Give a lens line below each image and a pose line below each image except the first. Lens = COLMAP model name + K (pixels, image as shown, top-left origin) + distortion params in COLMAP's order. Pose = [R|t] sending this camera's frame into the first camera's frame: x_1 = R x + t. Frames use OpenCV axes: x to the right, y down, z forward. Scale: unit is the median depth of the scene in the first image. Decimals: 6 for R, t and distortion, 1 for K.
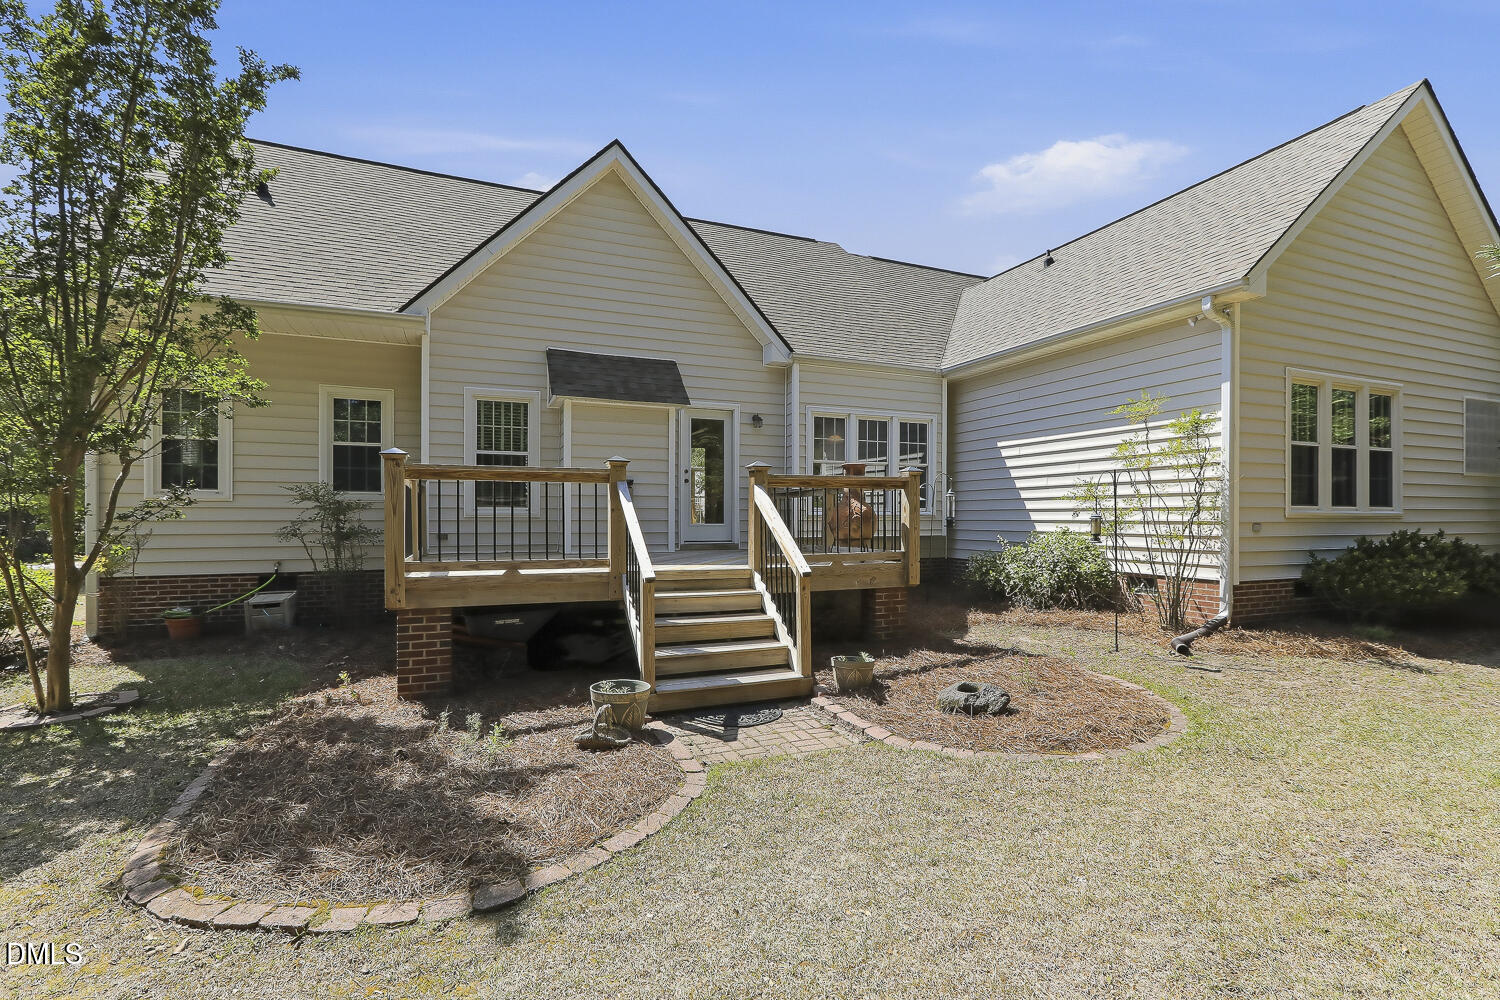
lens RADIAL K [[674.5, 0, 750.8], [0, 674.5, 513.4], [0, 0, 1]] dist [0.003130, 0.000715]
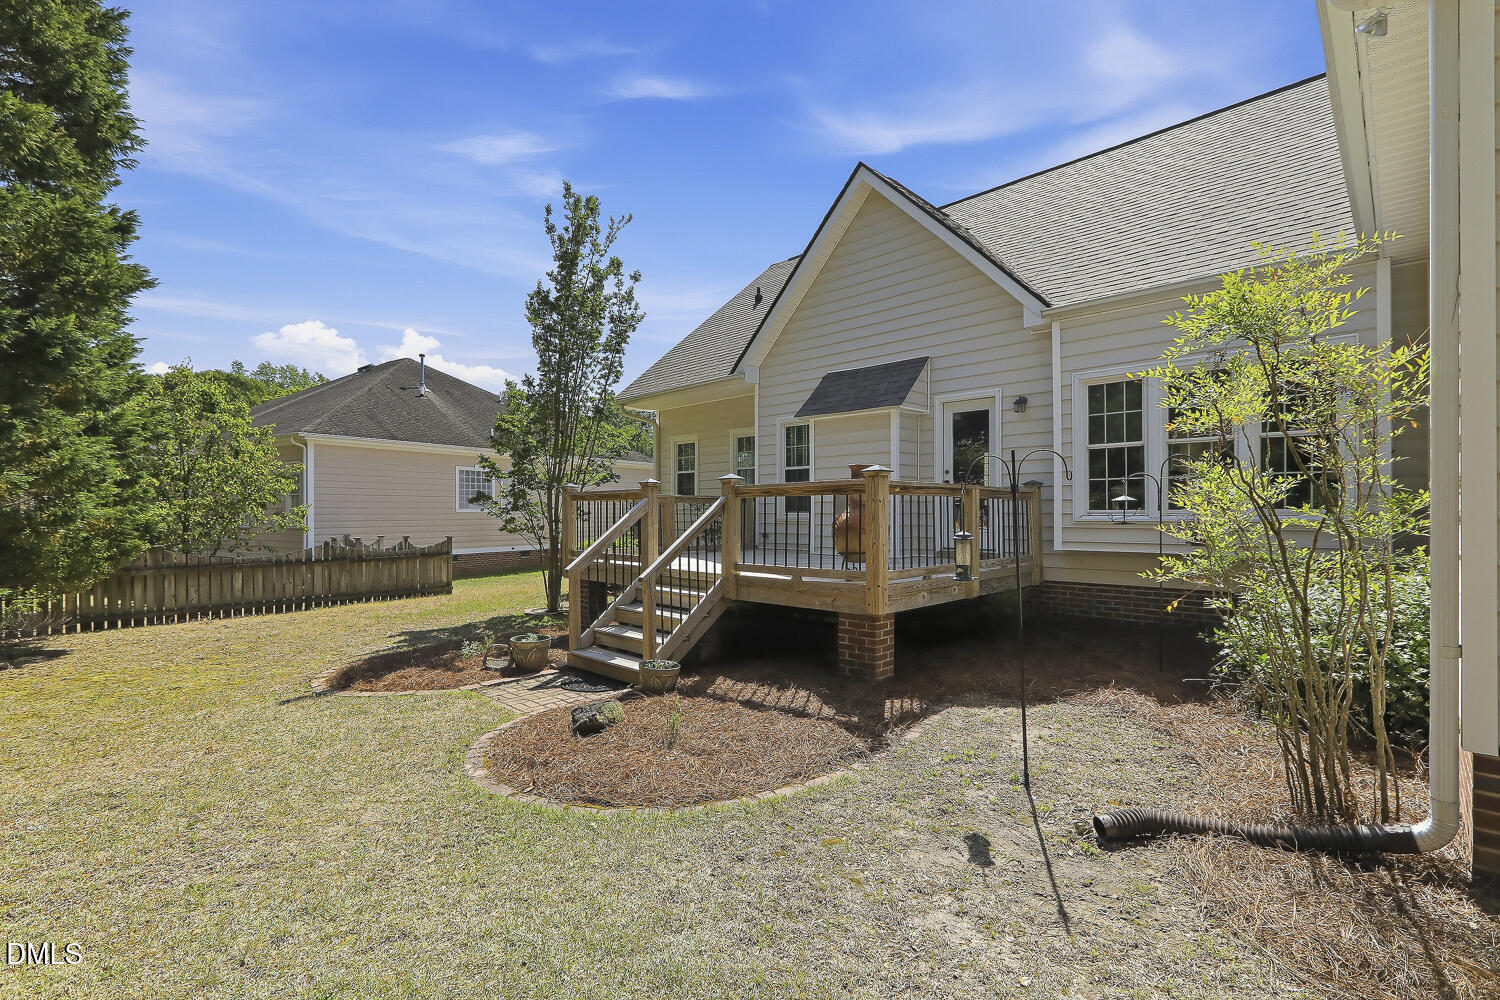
lens RADIAL K [[674.5, 0, 750.8], [0, 674.5, 513.4], [0, 0, 1]] dist [0.003130, 0.000715]
pose [[0.394849, 0.001371, -0.918745, 0.751277], [0.010832, 0.999922, 0.006147, -0.017132], [0.918682, -0.012379, 0.394804, 0.455253]]
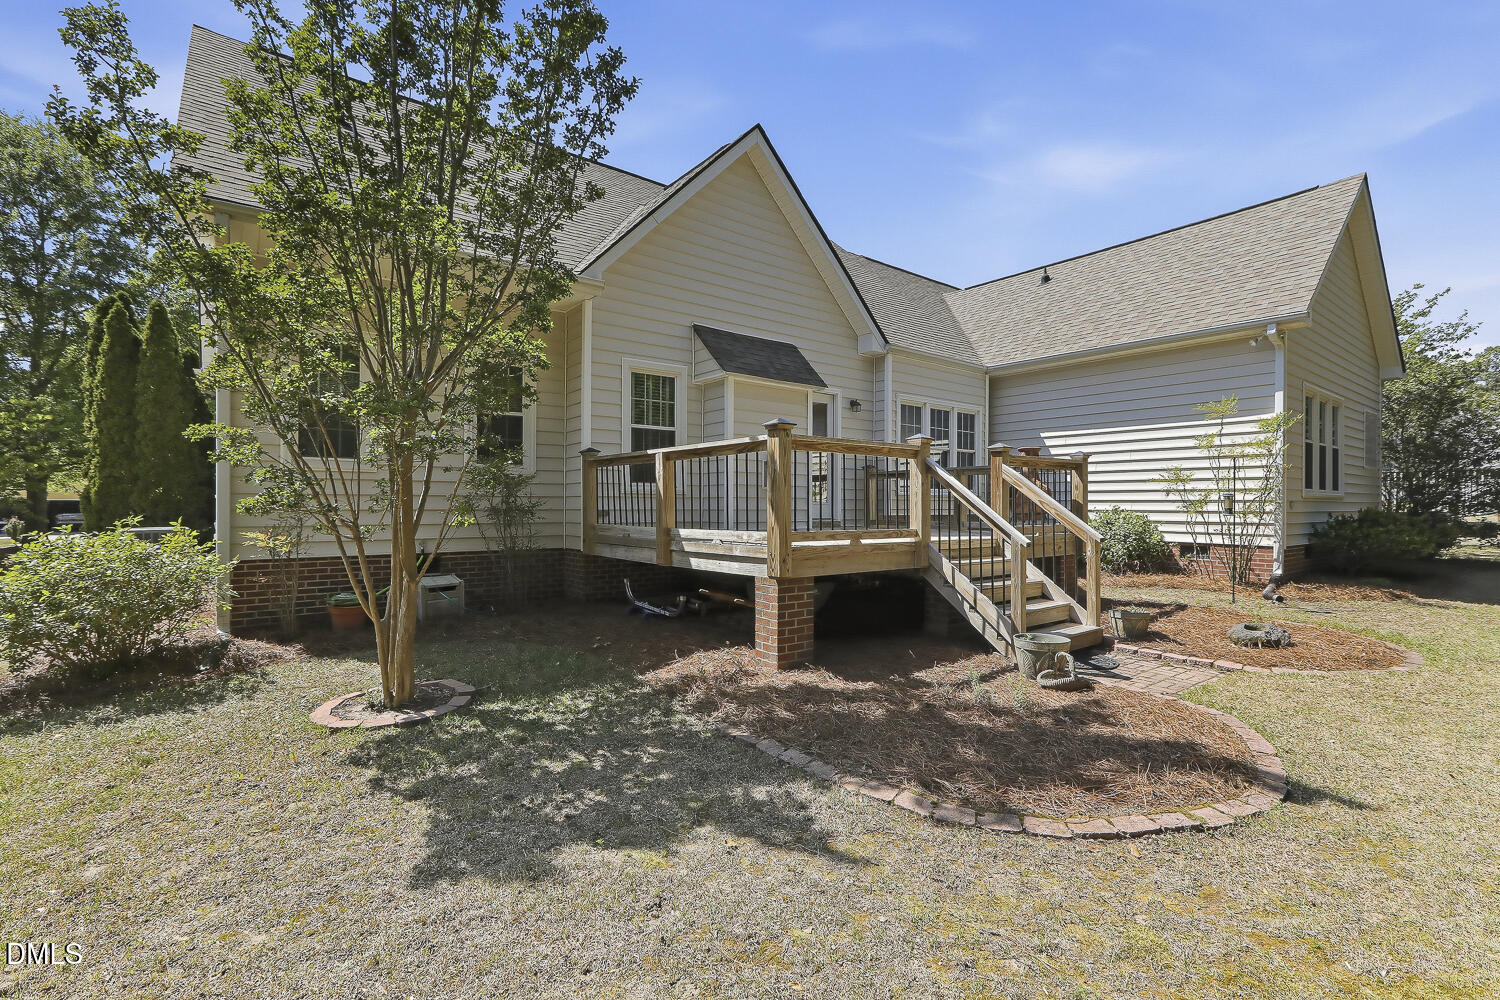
lens RADIAL K [[676.4, 0, 750.0], [0, 676.4, 500.0], [0, 0, 1]] dist [-0.007734, 0.000298]
pose [[0.965112, 0.004960, 0.261790, -0.511127], [-0.004447, 0.999987, -0.002550, 0.016931], [-0.261799, 0.001297, 0.965121, 0.023993]]
